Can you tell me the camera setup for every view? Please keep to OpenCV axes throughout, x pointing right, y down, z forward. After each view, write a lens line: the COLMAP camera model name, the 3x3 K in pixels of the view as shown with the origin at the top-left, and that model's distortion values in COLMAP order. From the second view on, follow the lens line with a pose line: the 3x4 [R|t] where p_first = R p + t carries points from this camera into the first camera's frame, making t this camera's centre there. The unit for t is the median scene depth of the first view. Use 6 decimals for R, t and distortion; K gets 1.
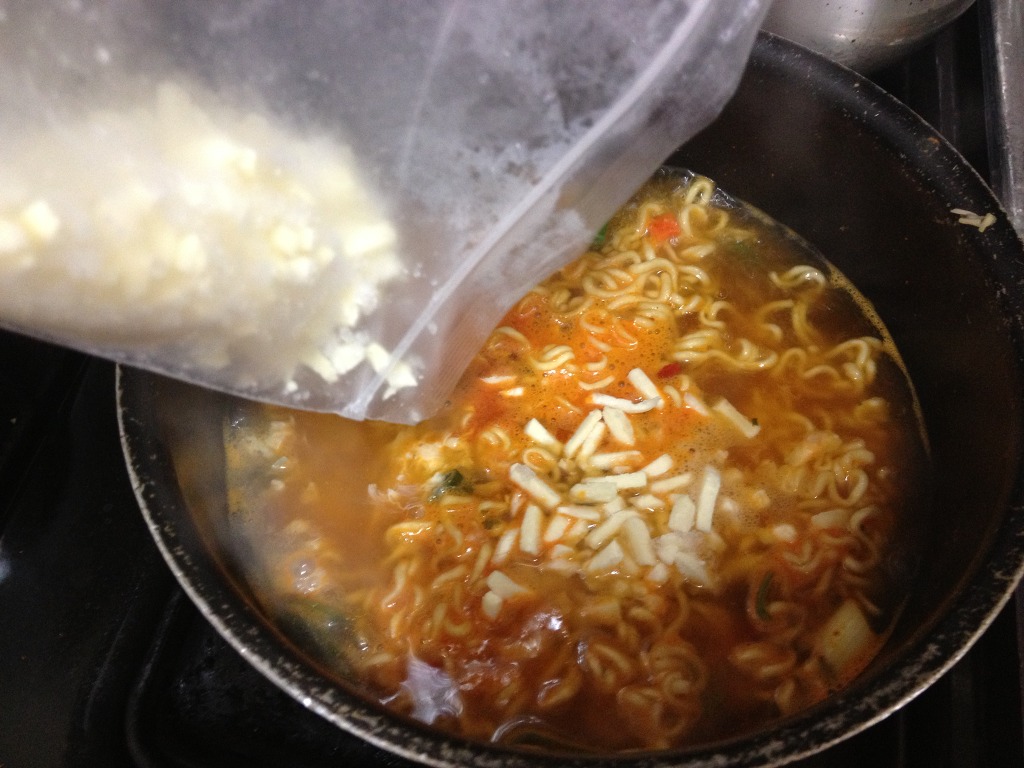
lens RADIAL K [[947.3, 0, 517.2], [0, 947.3, 378.0], [0, 0, 1]] dist [-0.023486, 0.000000]
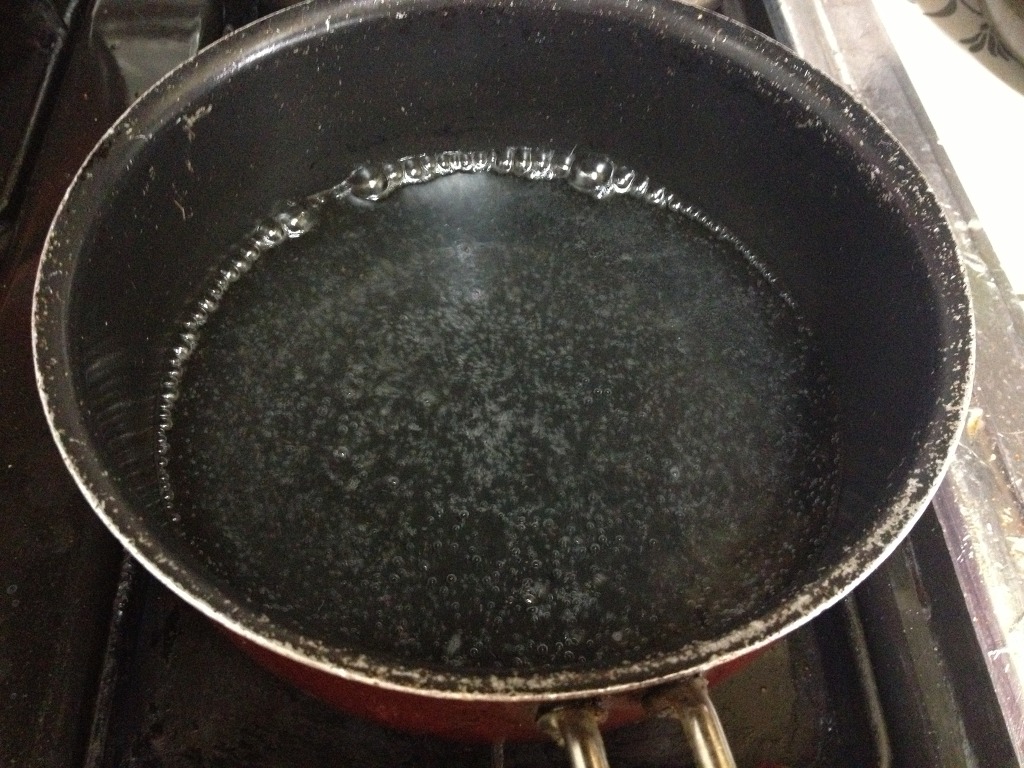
lens RADIAL K [[947.3, 0, 507.3], [0, 947.3, 387.9], [0, 0, 1]] dist [-0.023486, 0.000000]
pose [[0.965620, -0.195383, 0.171477, -0.155872], [0.201849, 0.979193, -0.020949, 0.107224], [-0.163816, 0.054841, 0.984965, 0.018553]]
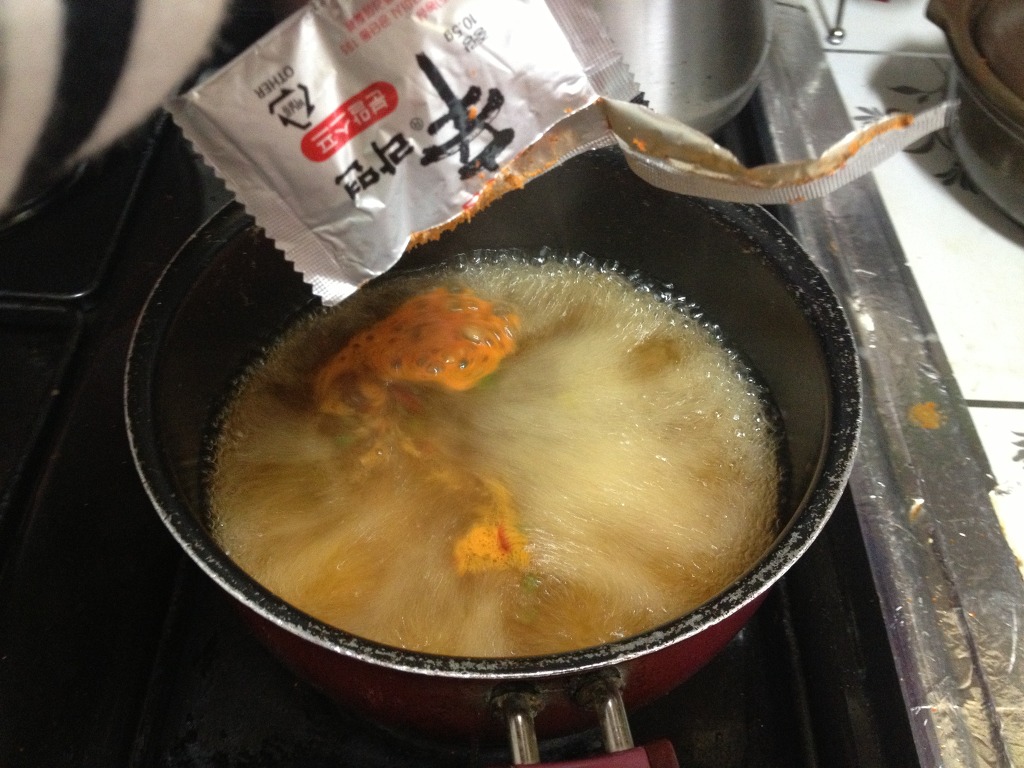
lens RADIAL K [[947.3, 0, 508.1], [0, 947.3, 385.5], [0, 0, 1]] dist [-0.023486, 0.000000]
pose [[0.980587, -0.134600, 0.142587, -0.121549], [0.153211, 0.979769, -0.128760, 0.179971], [-0.122371, 0.148106, 0.981371, -0.297669]]
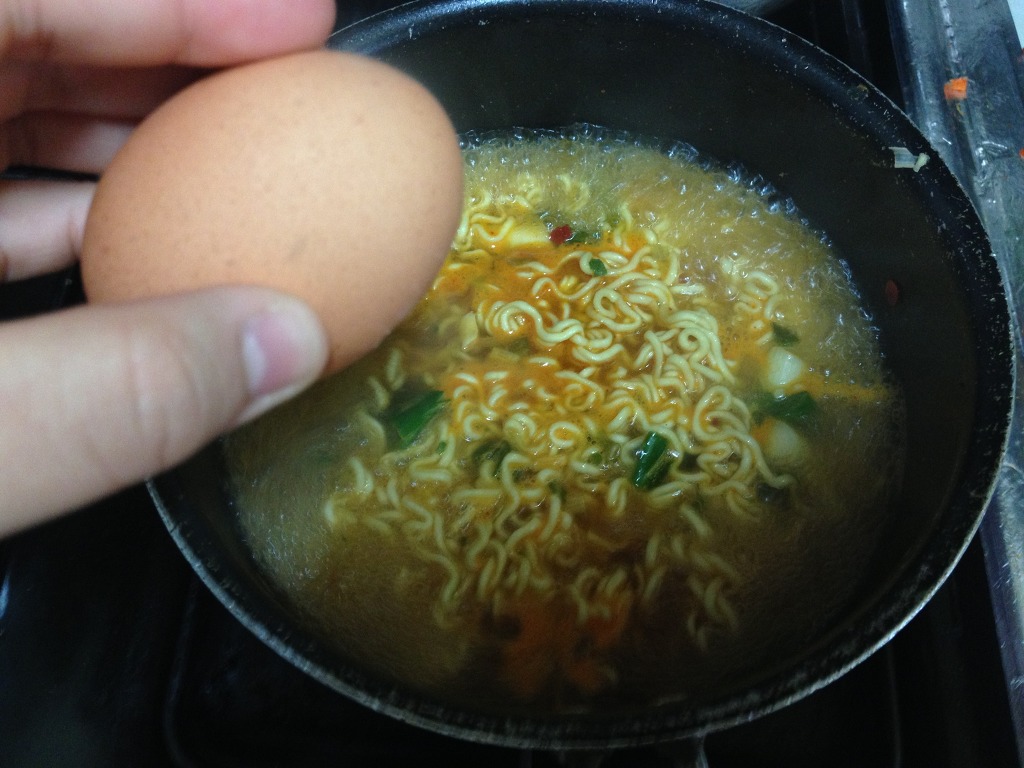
lens RADIAL K [[947.3, 0, 508.7], [0, 947.3, 375.7], [0, 0, 1]] dist [-0.023486, 0.000000]
pose [[0.988704, -0.136814, 0.061201, -0.079274], [0.132431, 0.988666, 0.070729, -0.079622], [-0.070184, -0.061825, 0.995616, -0.060651]]
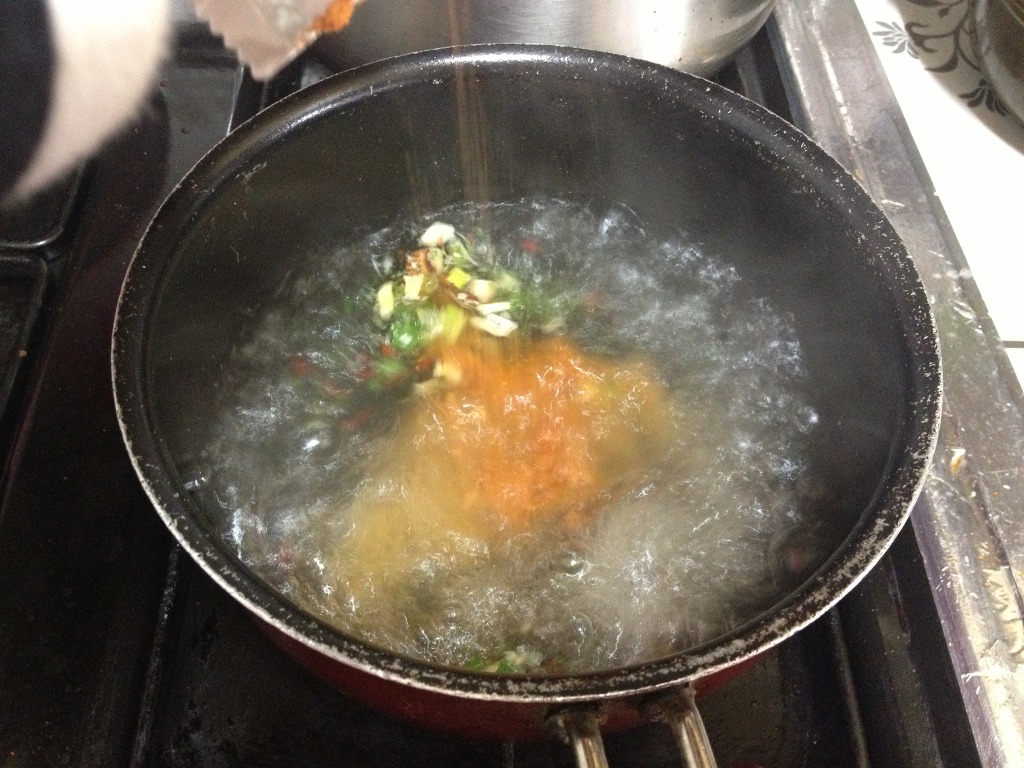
lens RADIAL K [[947.3, 0, 509.0], [0, 947.3, 386.8], [0, 0, 1]] dist [-0.023486, 0.000000]
pose [[0.972216, -0.167540, 0.163481, -0.184896], [0.175748, 0.983739, -0.037006, 0.073503], [-0.154623, 0.064709, 0.985852, -0.129639]]
